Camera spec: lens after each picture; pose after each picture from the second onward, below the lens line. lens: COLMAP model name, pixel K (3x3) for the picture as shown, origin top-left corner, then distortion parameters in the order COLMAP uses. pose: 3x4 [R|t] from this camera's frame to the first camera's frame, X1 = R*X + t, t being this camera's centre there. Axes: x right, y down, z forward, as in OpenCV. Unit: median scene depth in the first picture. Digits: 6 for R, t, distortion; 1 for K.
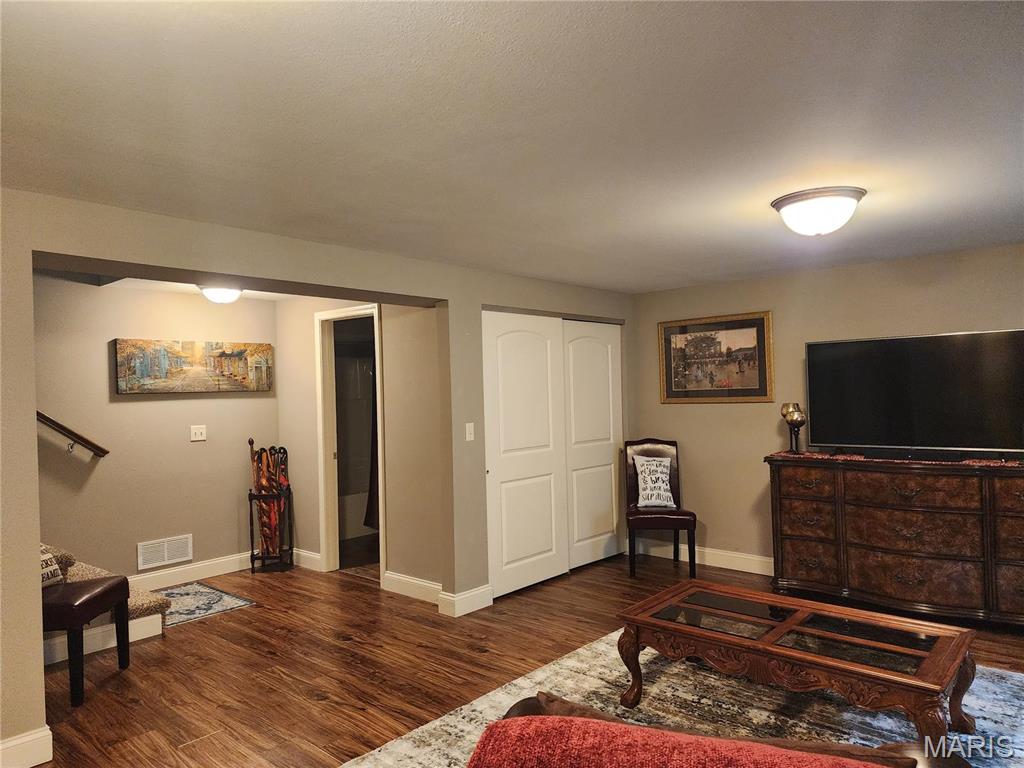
lens RADIAL K [[686.3, 0, 521.2], [0, 686.3, 395.1], [0, 0, 1]] dist [0.068781, -0.056219]
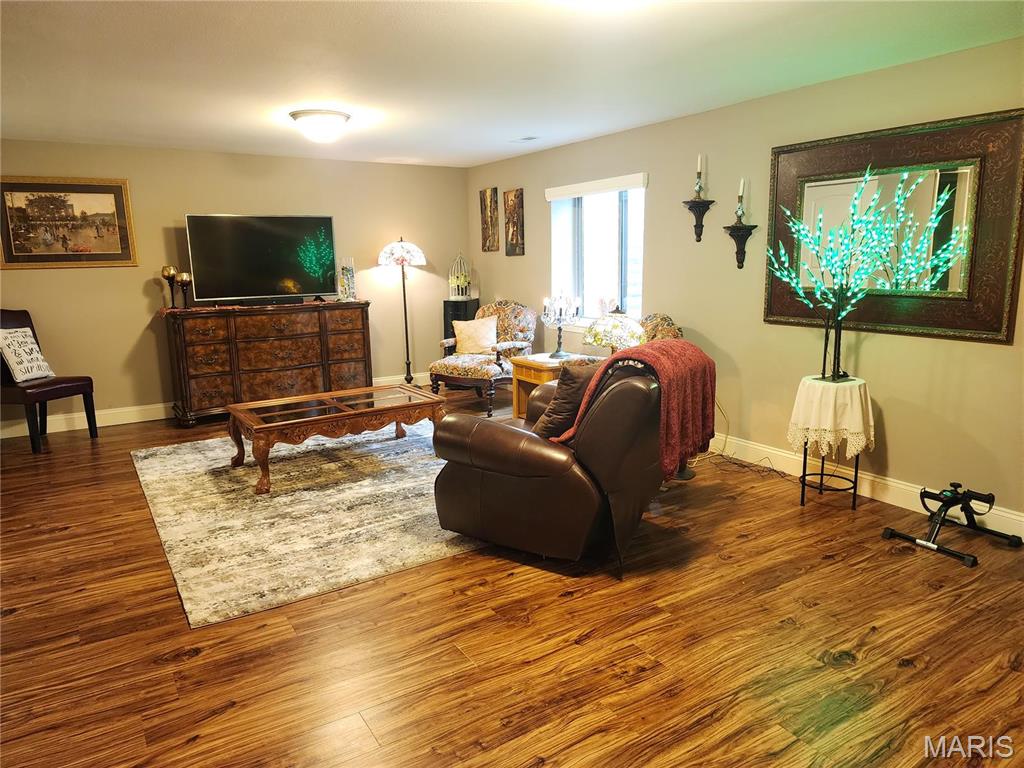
lens RADIAL K [[686.3, 0, 504.4], [0, 686.3, 378.5], [0, 0, 1]] dist [0.068781, -0.056219]
pose [[0.284878, -0.159516, 0.945198, -0.619333], [0.012994, 0.986608, 0.162588, 0.015991], [-0.958476, -0.034035, 0.283135, 0.130834]]
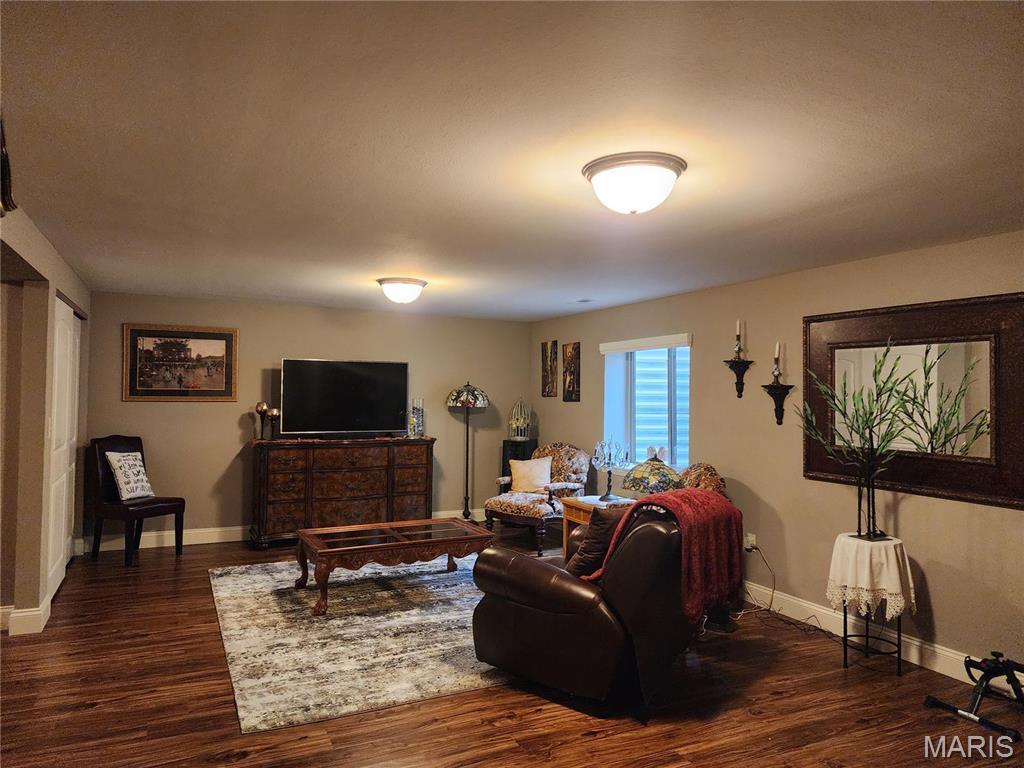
lens RADIAL K [[686.3, 0, 500.3], [0, 686.3, 383.3], [0, 0, 1]] dist [0.068781, -0.056219]
pose [[0.390491, 0.037242, 0.919853, -0.684513], [-0.022706, 0.999267, -0.030818, 0.006115], [-0.920327, -0.008852, 0.391050, 0.074537]]
